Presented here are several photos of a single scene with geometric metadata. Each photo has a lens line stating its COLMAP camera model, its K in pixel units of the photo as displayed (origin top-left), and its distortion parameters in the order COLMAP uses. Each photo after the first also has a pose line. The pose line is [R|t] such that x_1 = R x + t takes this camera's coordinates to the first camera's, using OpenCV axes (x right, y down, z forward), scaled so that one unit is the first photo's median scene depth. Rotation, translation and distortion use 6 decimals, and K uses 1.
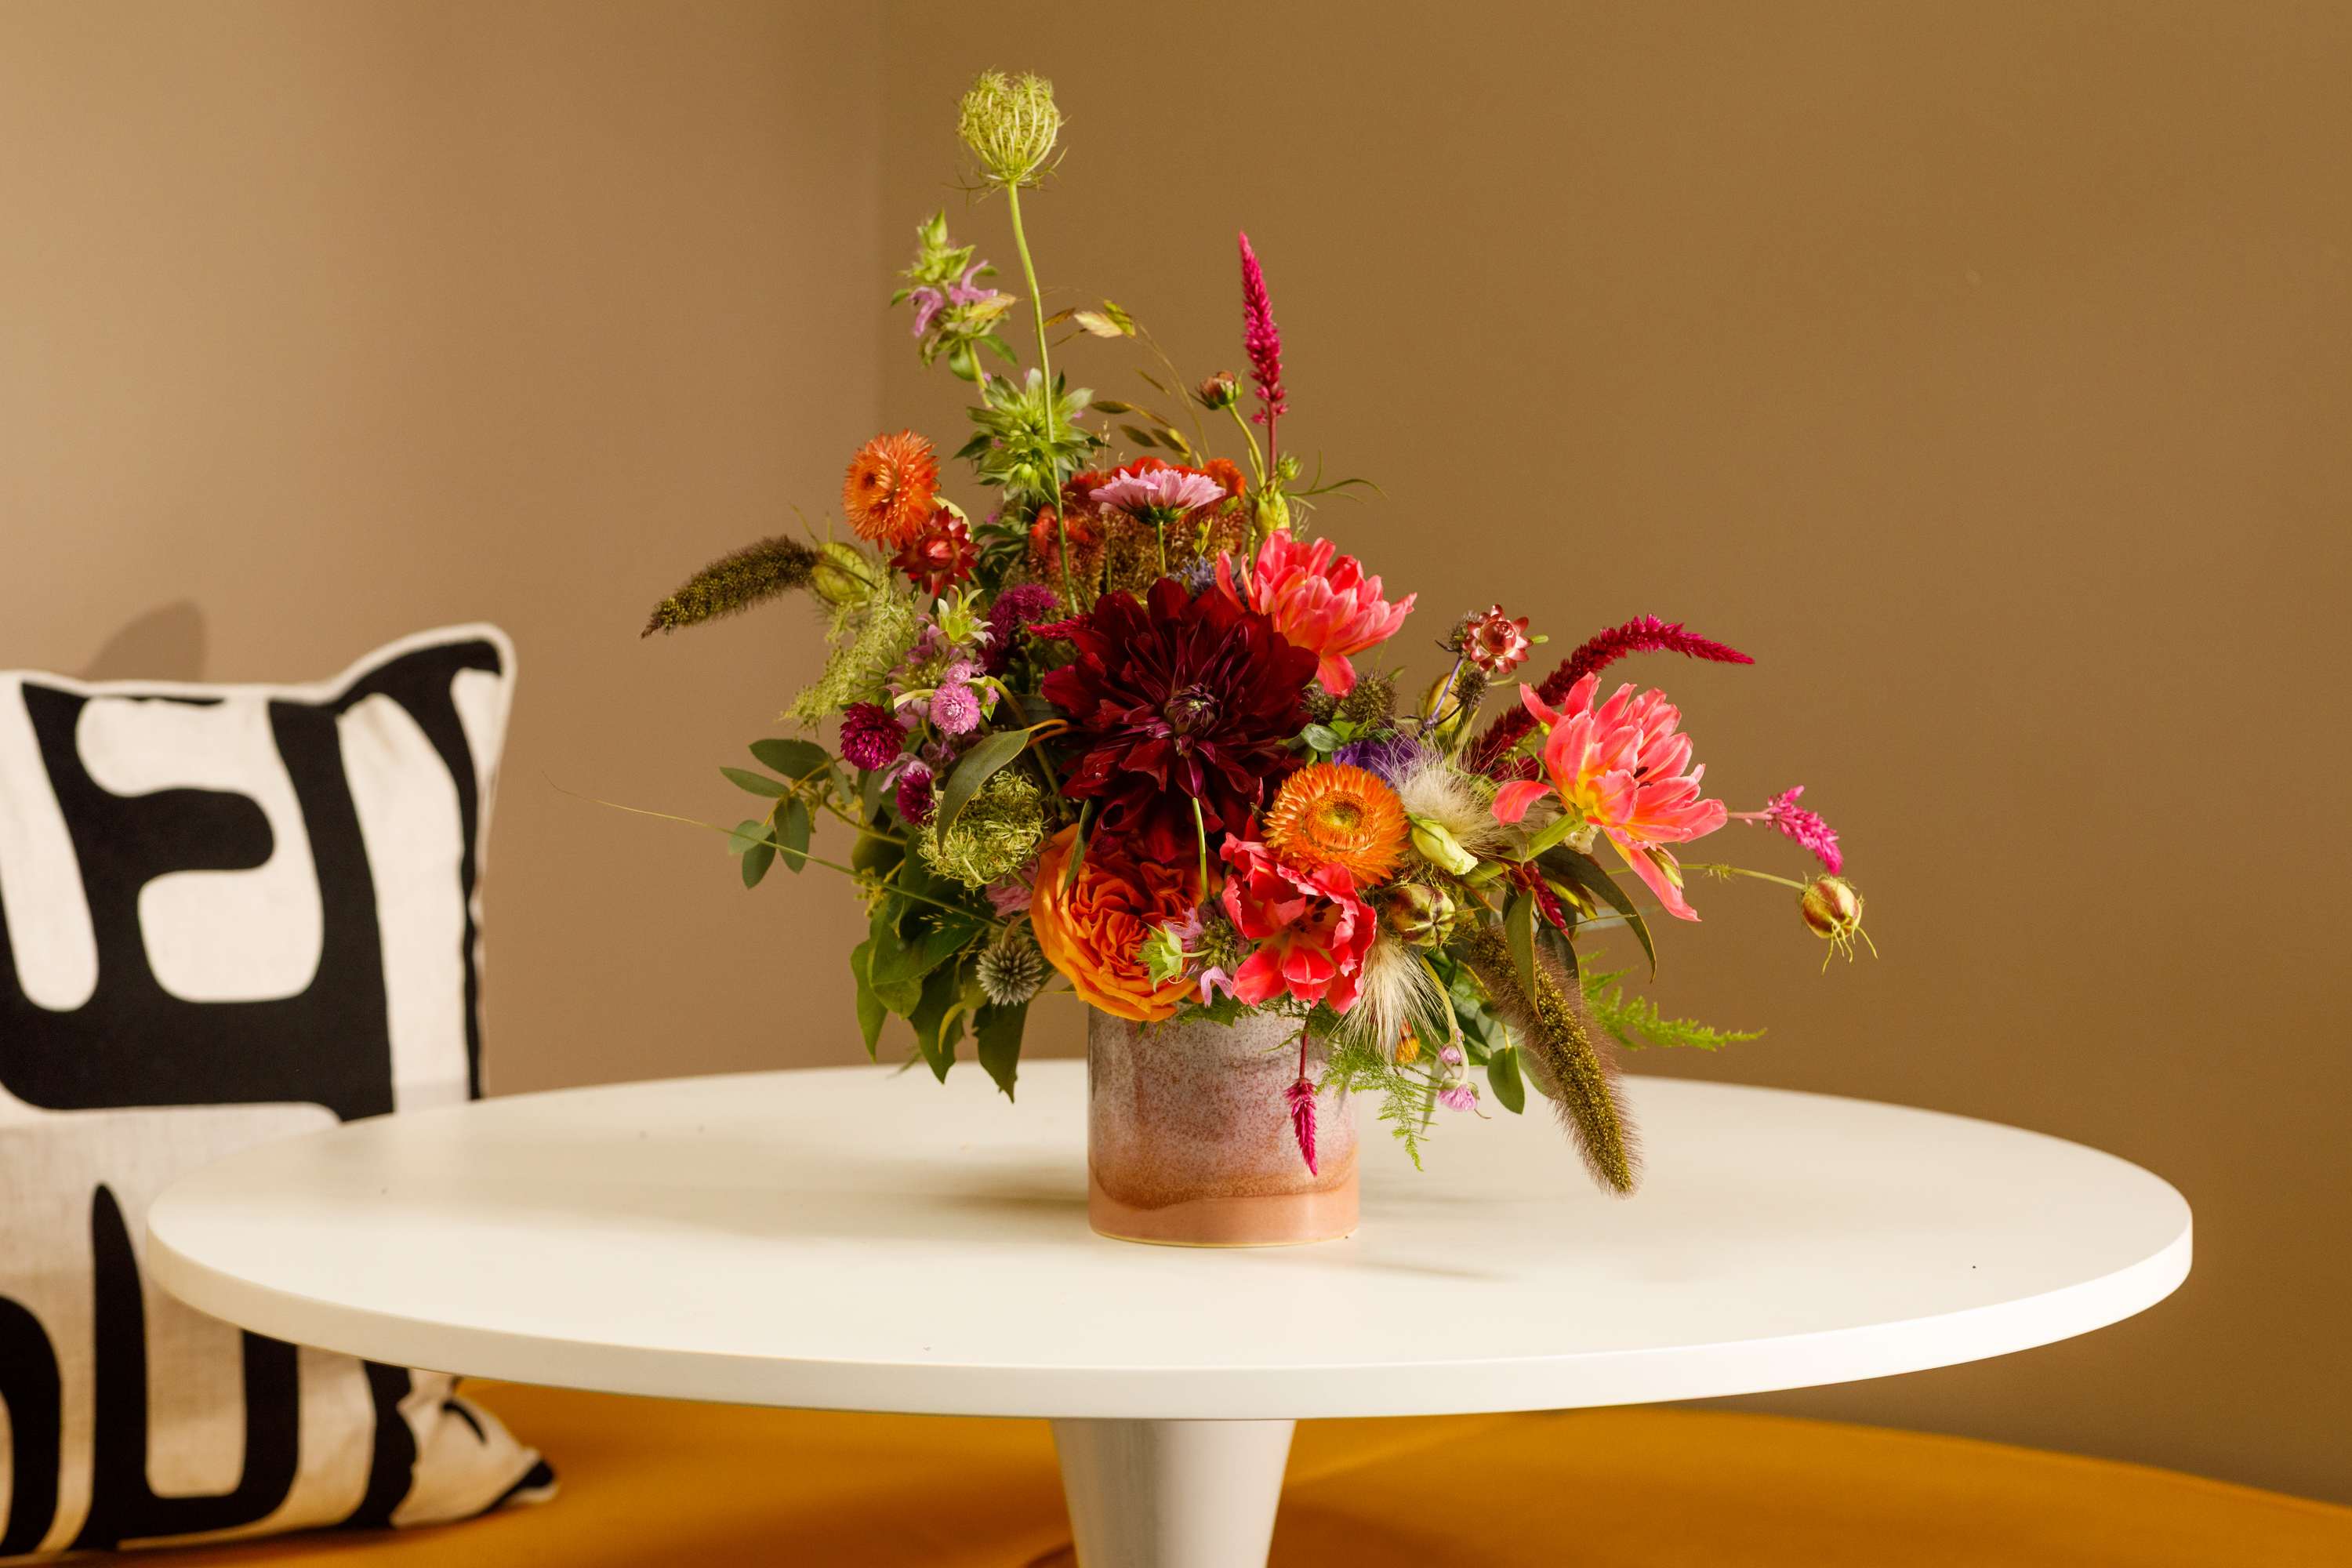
lens RADIAL K [[5464.3, 0, 1176.0], [0, 5464.3, 784.0], [0, 0, 1]] dist [0.071228, 0.120777]
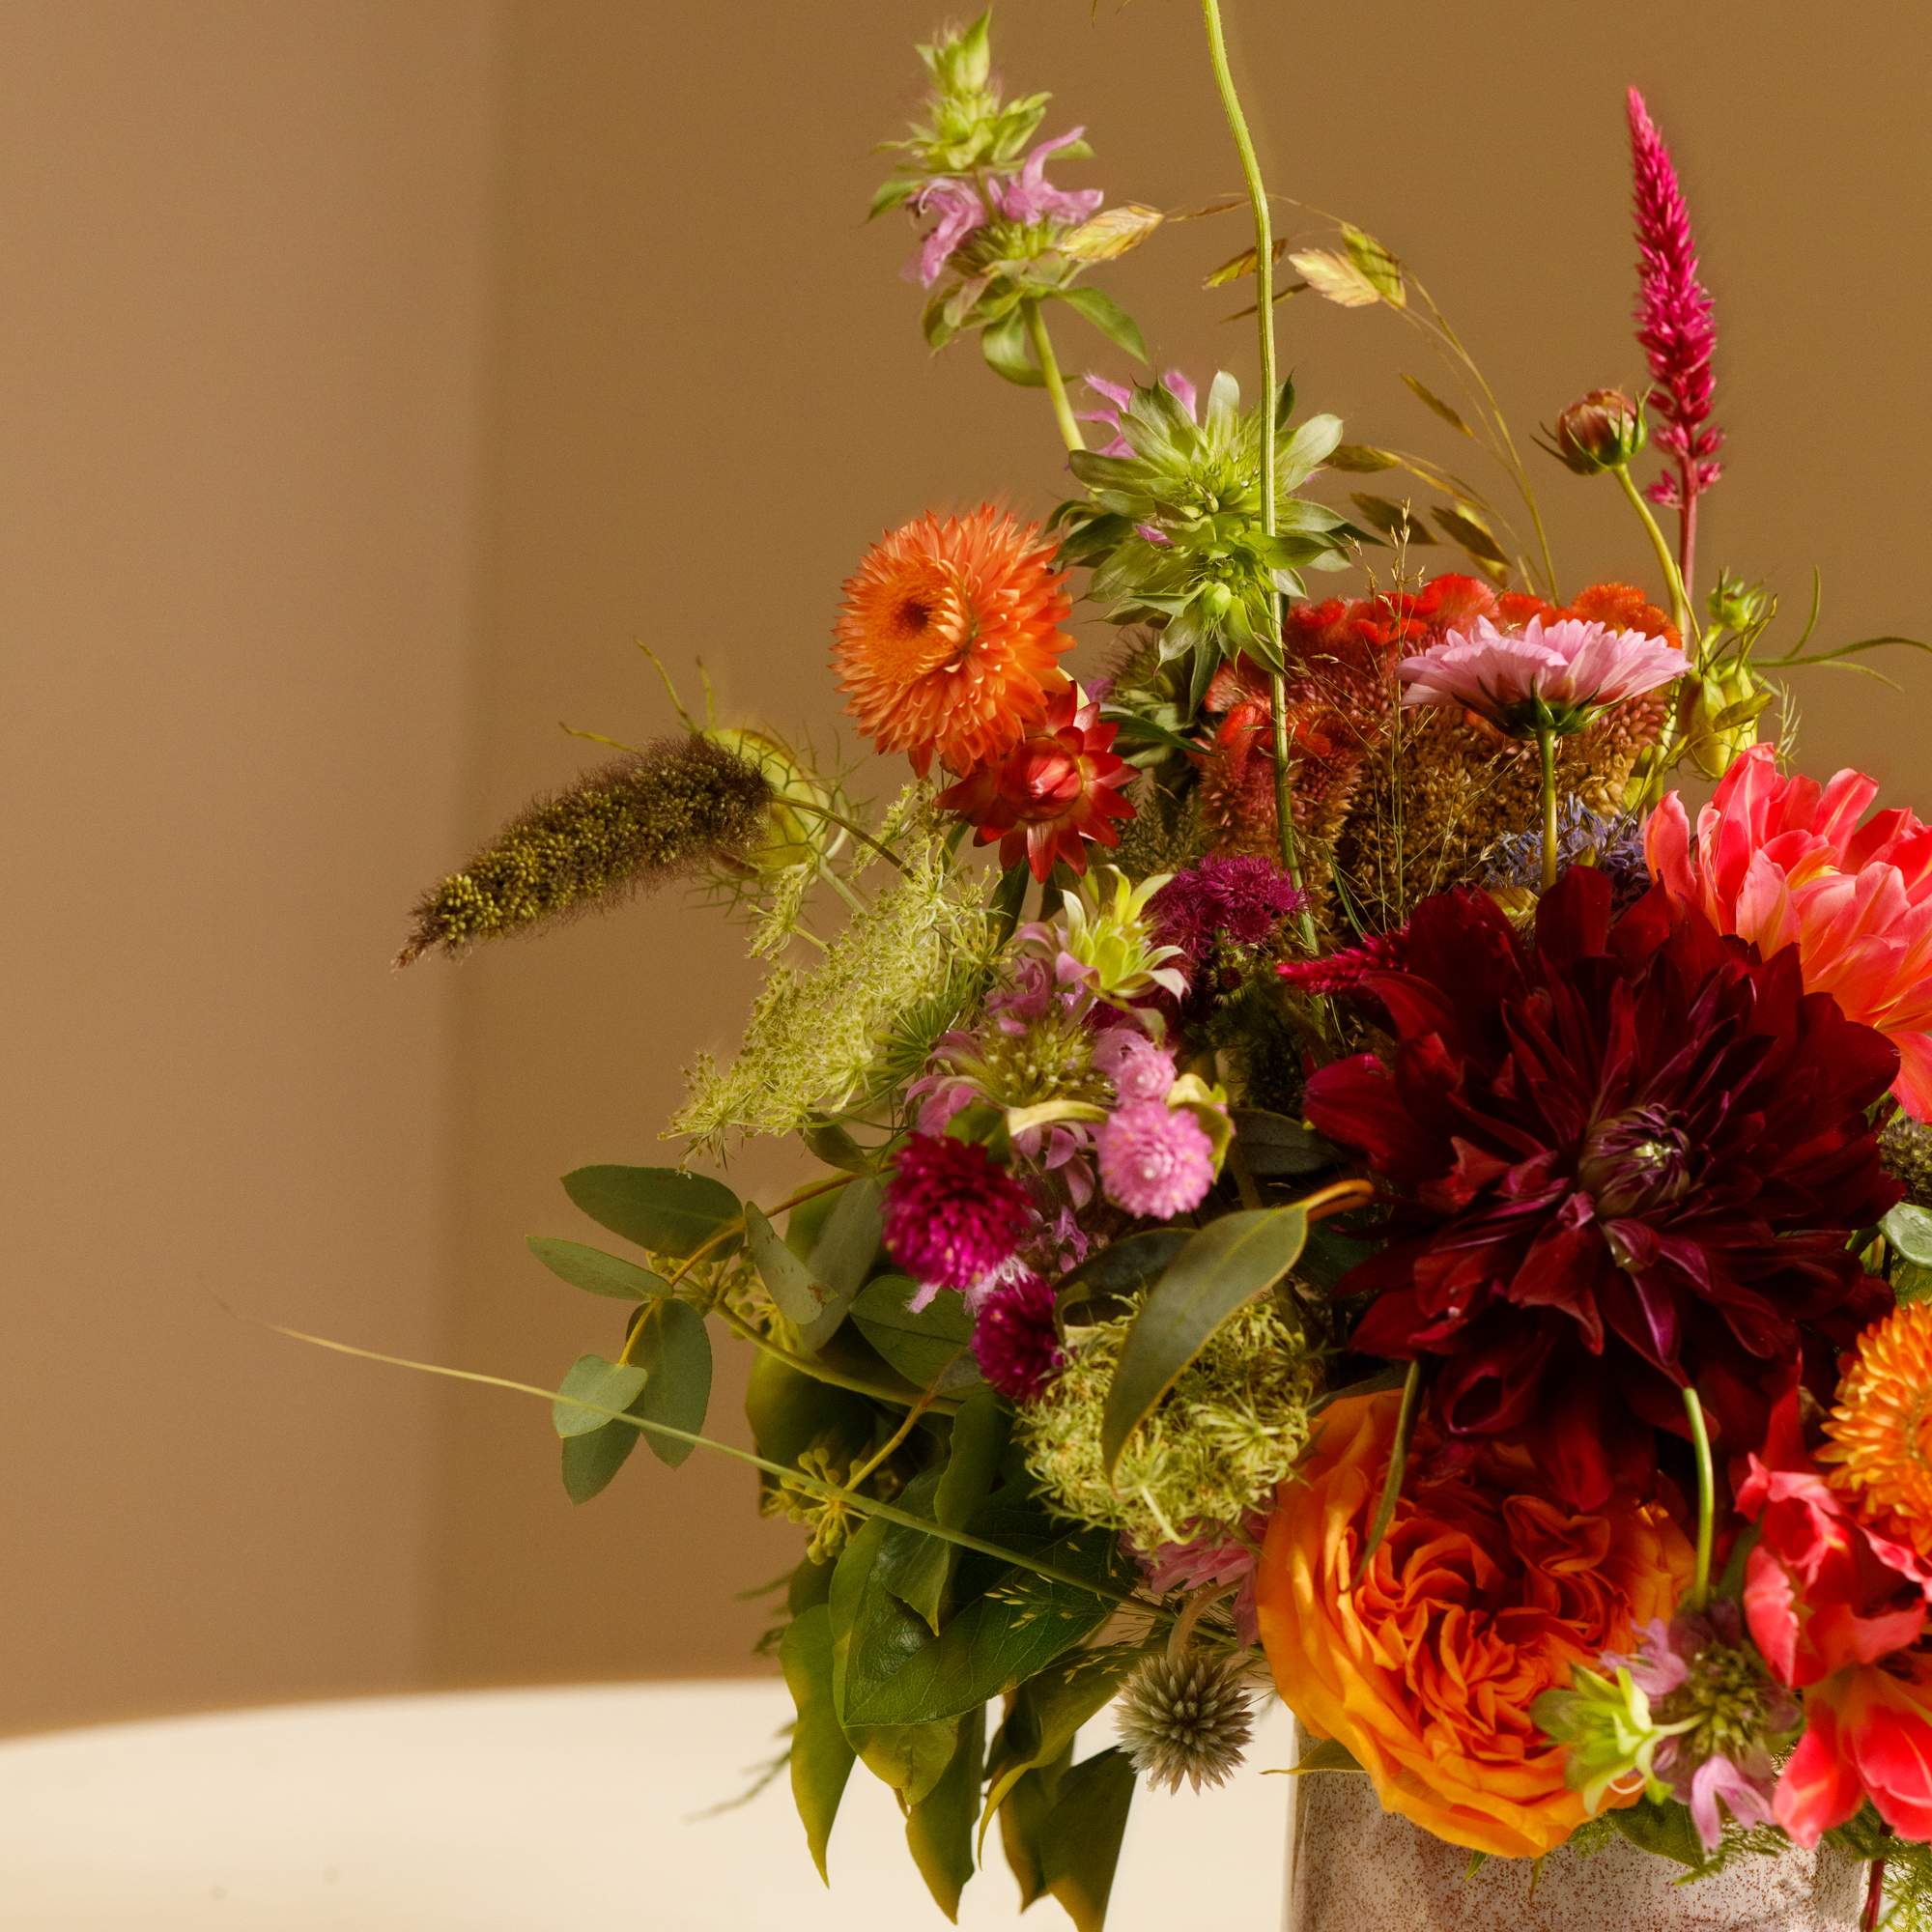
lens RADIAL K [[7694.7, 0, 966.0], [0, 7694.7, 966.0], [0, 0, 1]] dist [0.119388, 0.583914]
pose [[0.992543, 0.029133, 0.118360, -0.125764], [-0.032033, 0.999230, 0.022675, -0.041775], [-0.117608, -0.026298, 0.992712, 0.375409]]
